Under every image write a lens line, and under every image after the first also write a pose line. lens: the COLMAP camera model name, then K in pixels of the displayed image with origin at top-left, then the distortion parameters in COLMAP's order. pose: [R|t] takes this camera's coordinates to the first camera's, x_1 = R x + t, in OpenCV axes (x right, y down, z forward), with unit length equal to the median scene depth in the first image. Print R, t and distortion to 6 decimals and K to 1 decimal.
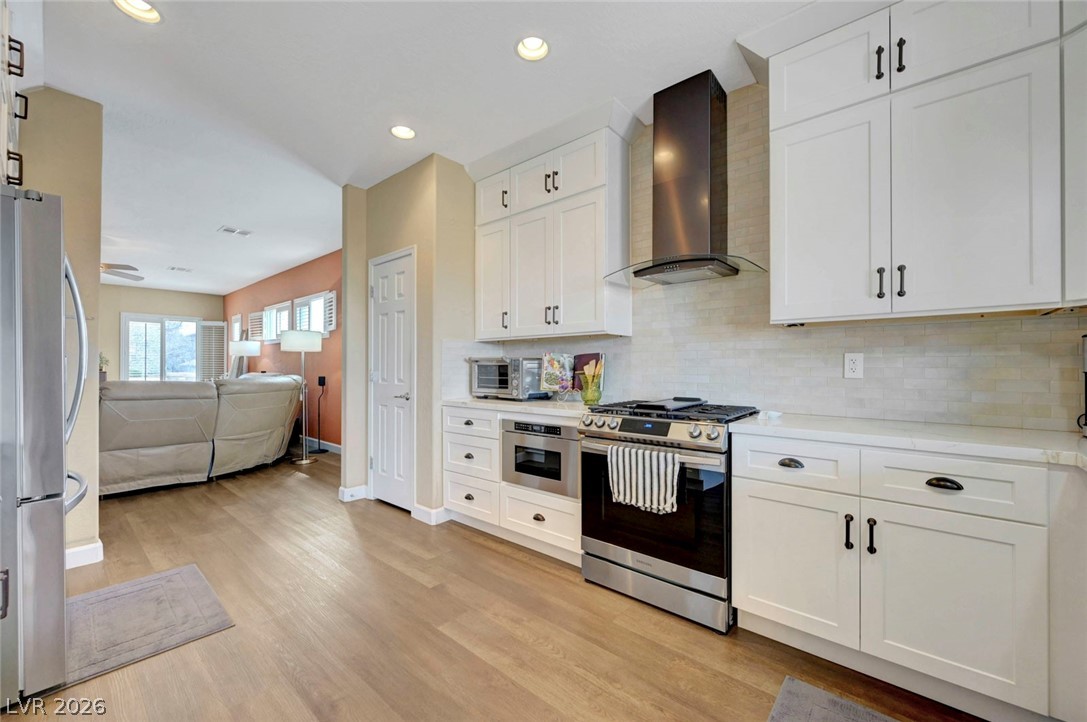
lens RADIAL K [[432.0, 0, 544.3], [0, 432.0, 363.4], [0, 0, 1]] dist [0.001394, 0.000003]
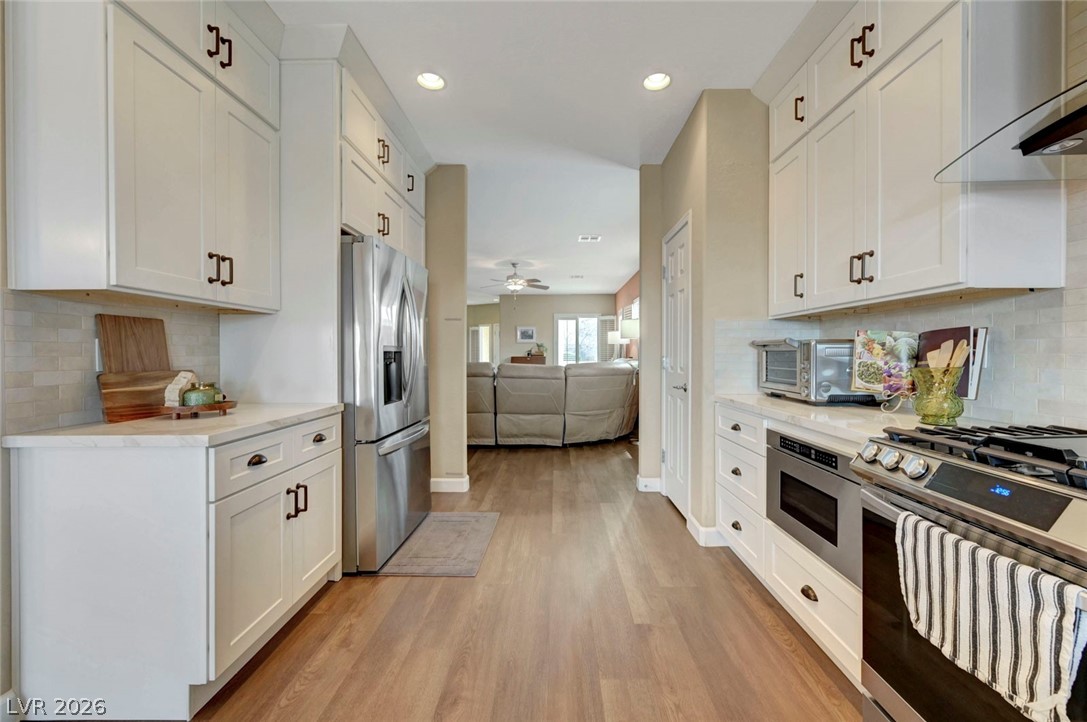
lens RADIAL K [[432.0, 0, 550.6], [0, 432.0, 355.1], [0, 0, 1]] dist [0.001394, 0.000003]
pose [[0.642391, 0.001273, -0.766376, 0.211251], [0.009646, 0.999906, 0.009746, 0.000277], [0.766316, -0.013653, 0.642318, 0.289168]]
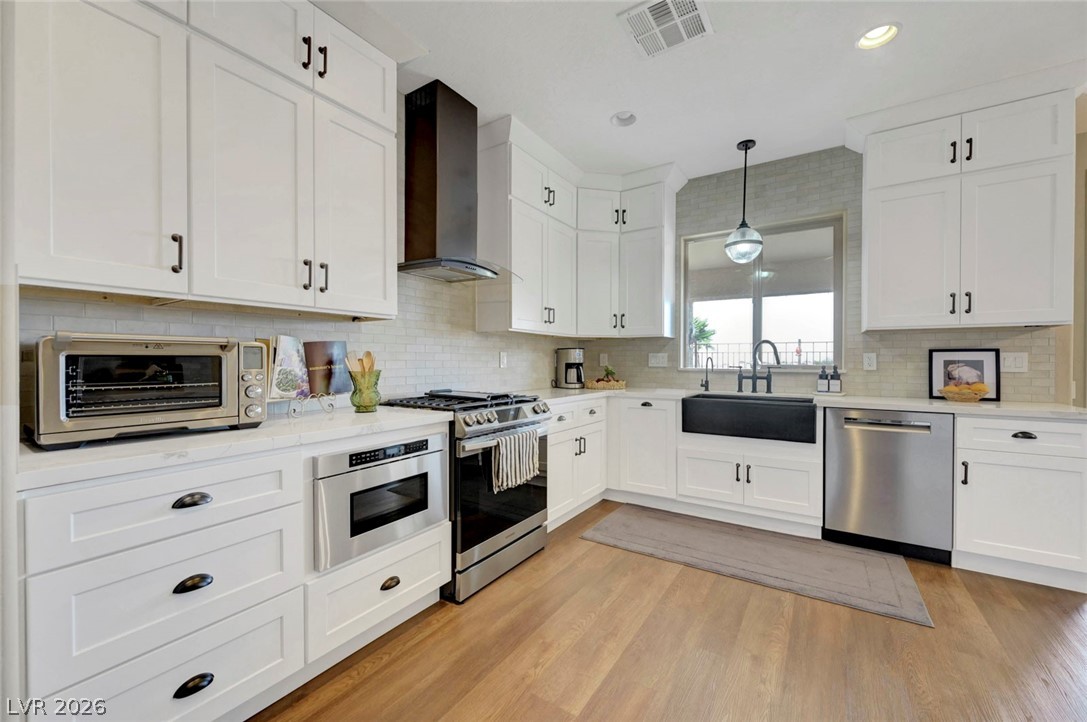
lens RADIAL K [[432.0, 0, 539.0], [0, 432.0, 363.0], [0, 0, 1]] dist [0.001394, 0.000003]
pose [[-0.131819, -0.005800, 0.991257, -0.663323], [-0.012027, 0.999919, 0.004251, 0.005723], [-0.991201, -0.011362, -0.131878, 0.802132]]
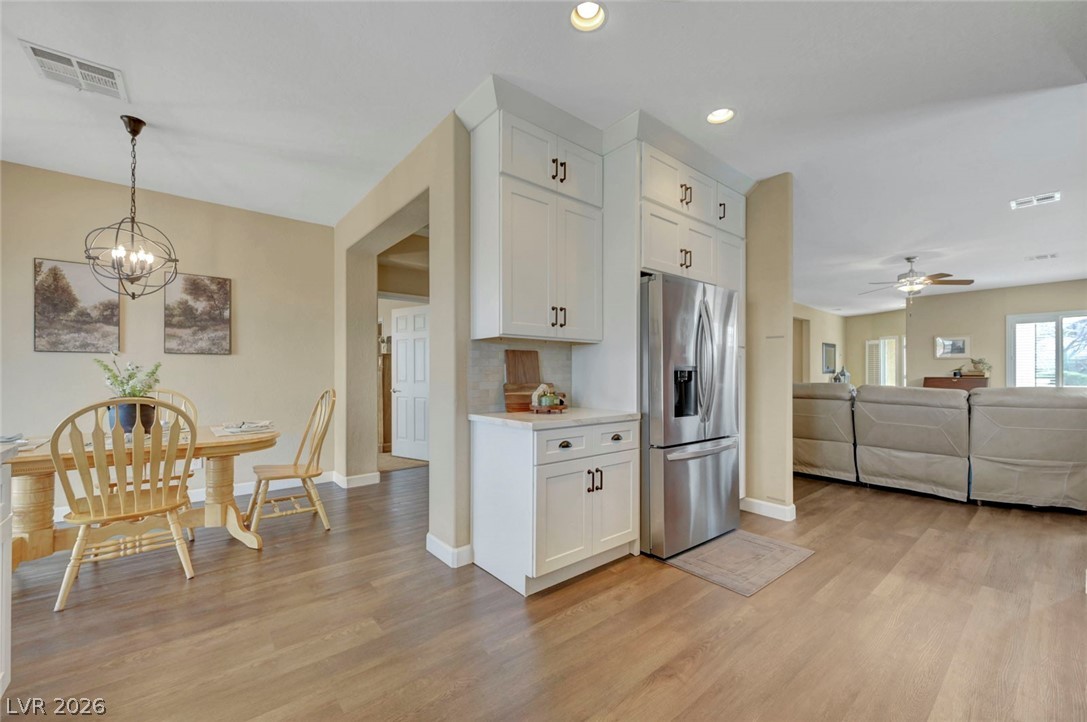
lens RADIAL K [[432.0, 0, 548.3], [0, 432.0, 368.1], [0, 0, 1]] dist [0.001394, 0.000003]
pose [[-0.167857, -0.009896, -0.985762, 0.361034], [0.008370, 0.999899, -0.011463, 0.000741], [0.985776, -0.010175, -0.167757, 0.466151]]
